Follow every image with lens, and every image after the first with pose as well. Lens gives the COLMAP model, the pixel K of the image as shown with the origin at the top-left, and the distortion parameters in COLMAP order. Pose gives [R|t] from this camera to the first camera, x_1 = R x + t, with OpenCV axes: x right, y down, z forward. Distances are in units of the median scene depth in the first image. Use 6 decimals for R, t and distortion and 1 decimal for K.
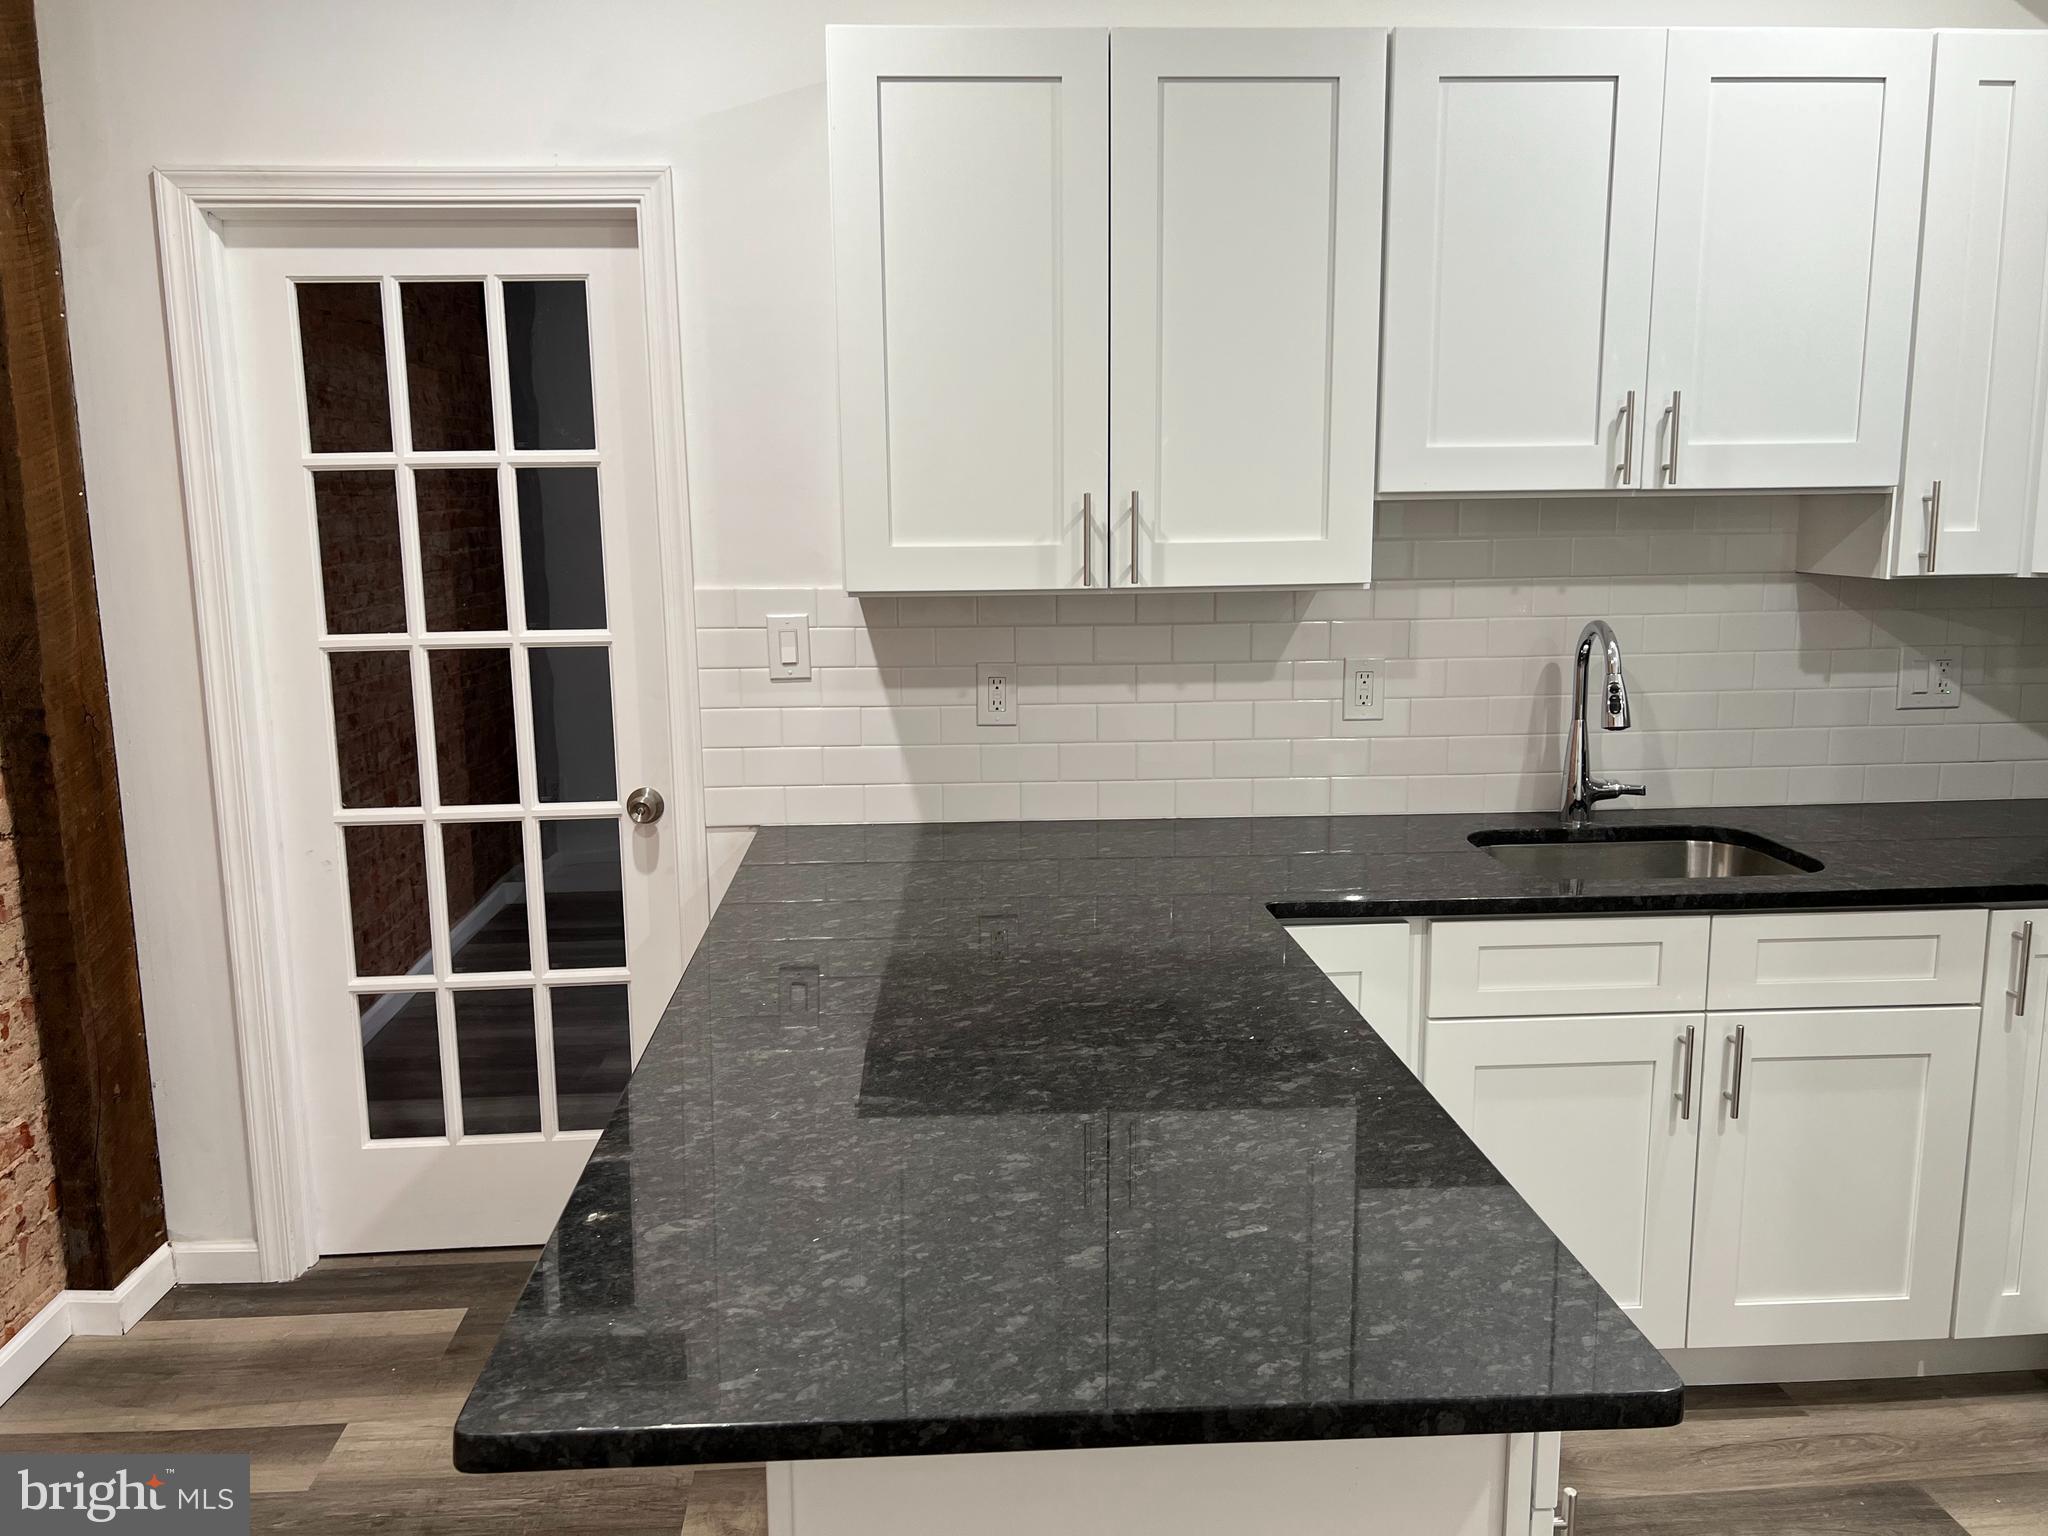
lens RADIAL K [[1516.9, 0, 1011.6], [0, 1516.9, 769.7], [0, 0, 1]] dist [0.022010, -0.031325]
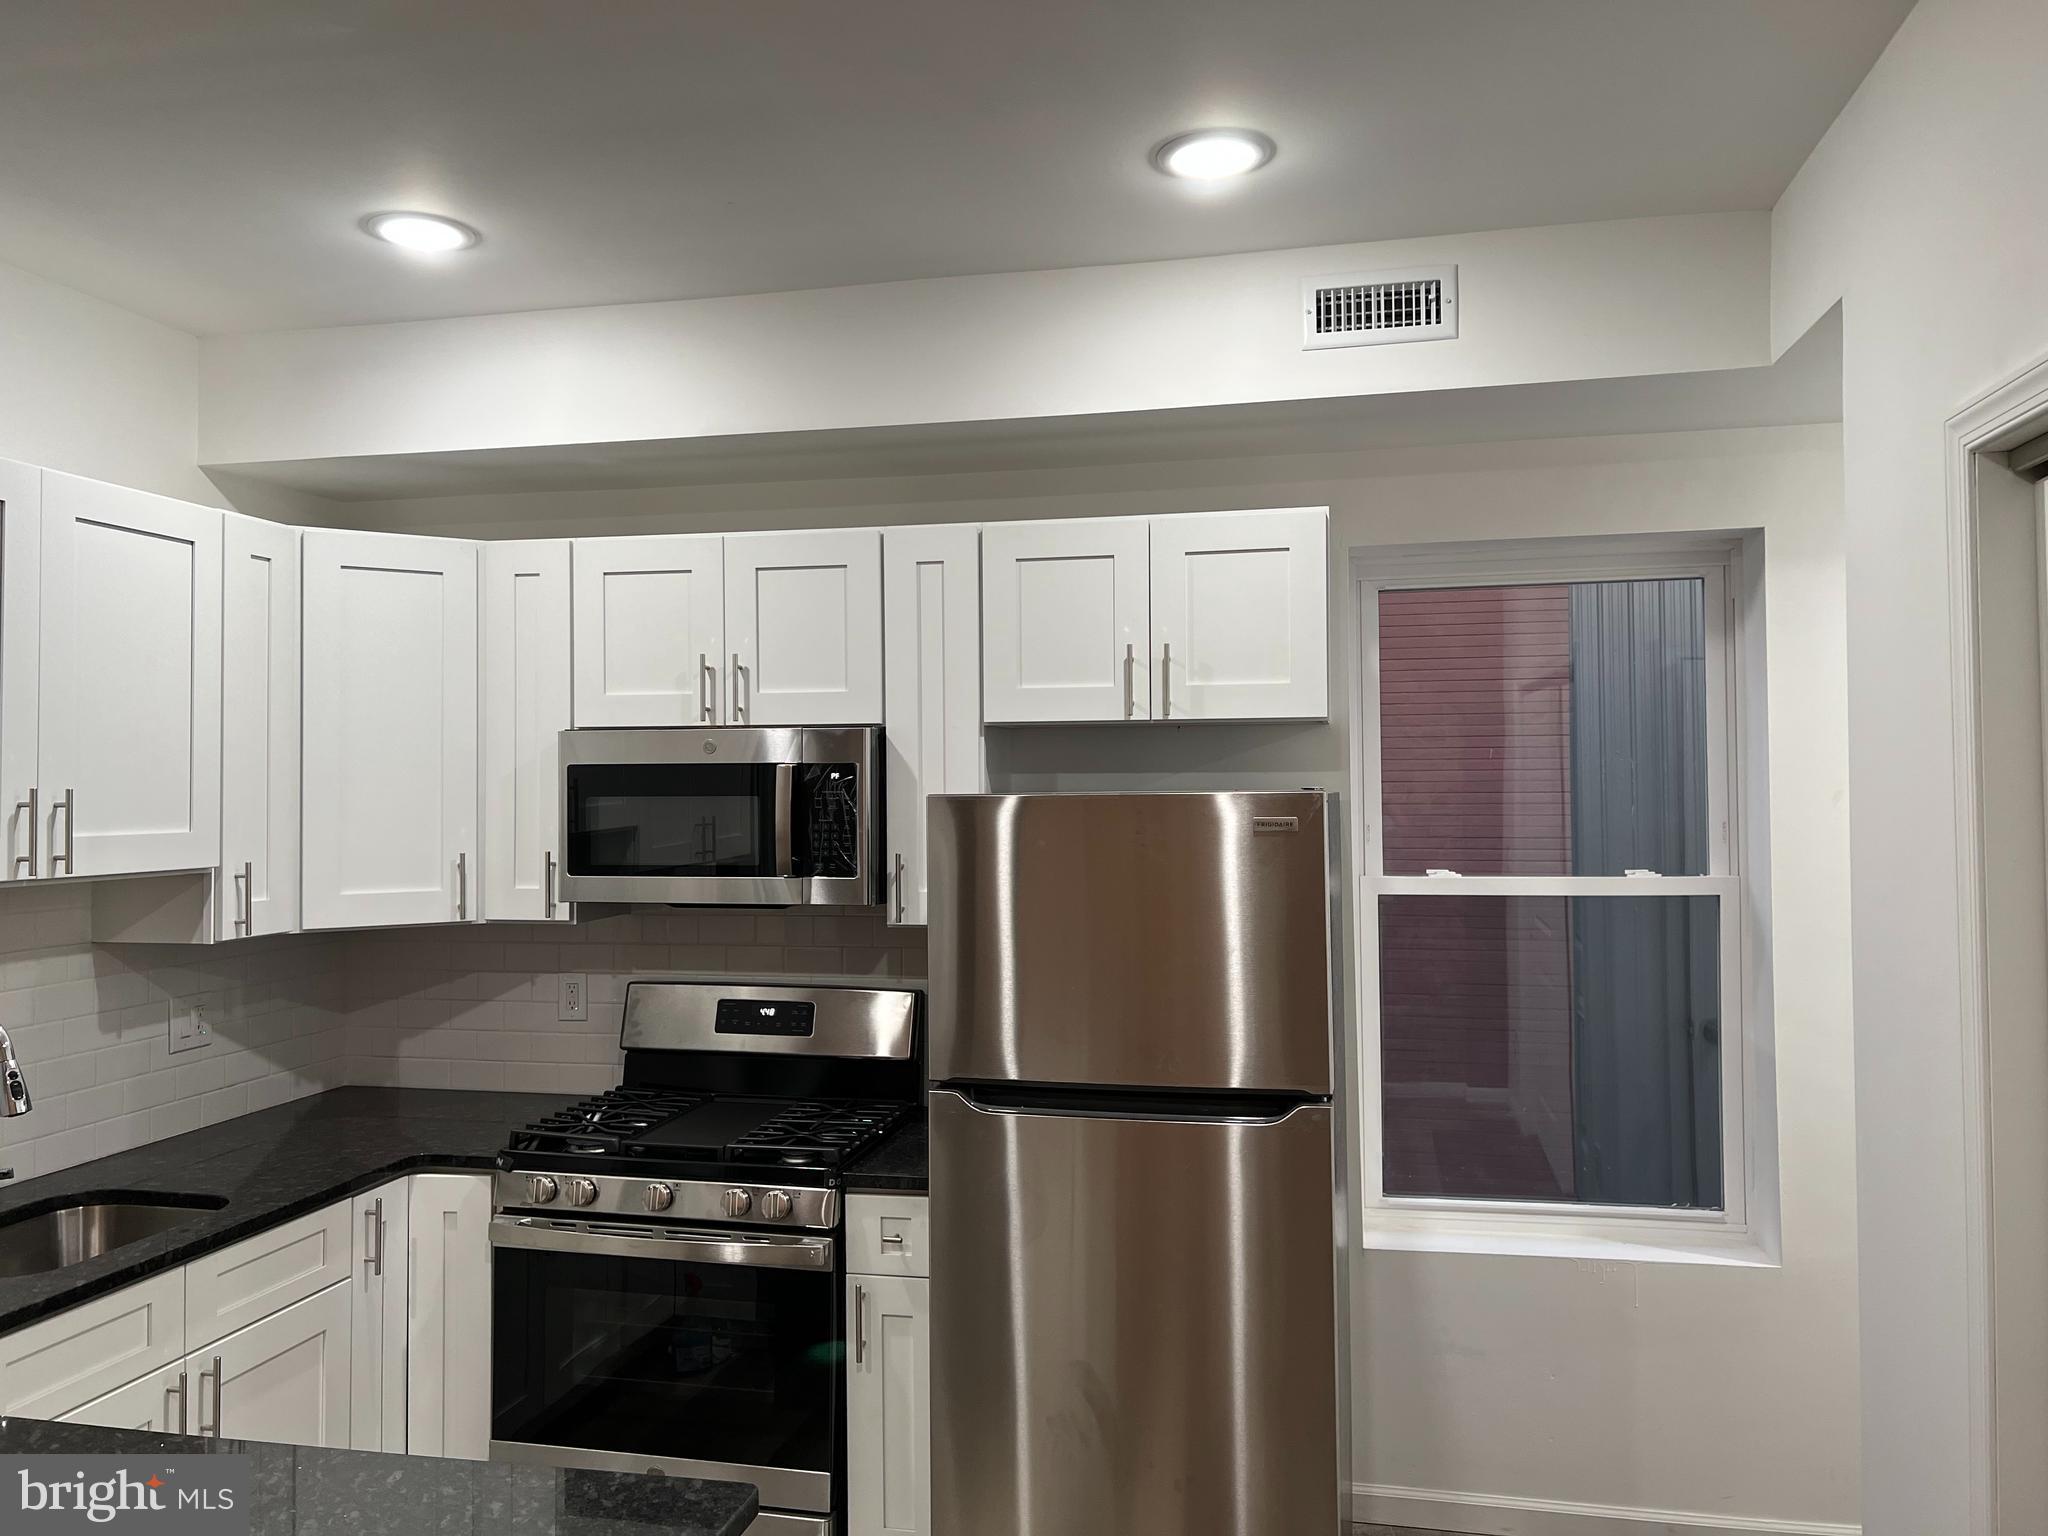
lens RADIAL K [[1516.9, 0, 1070.3], [0, 1516.9, 752.0], [0, 0, 1]] dist [0.022010, -0.031325]
pose [[0.238435, 0.036867, 0.970458, -0.418266], [0.170694, 0.982132, -0.079249, -0.063542], [-0.956040, 0.184548, 0.227882, 0.063727]]
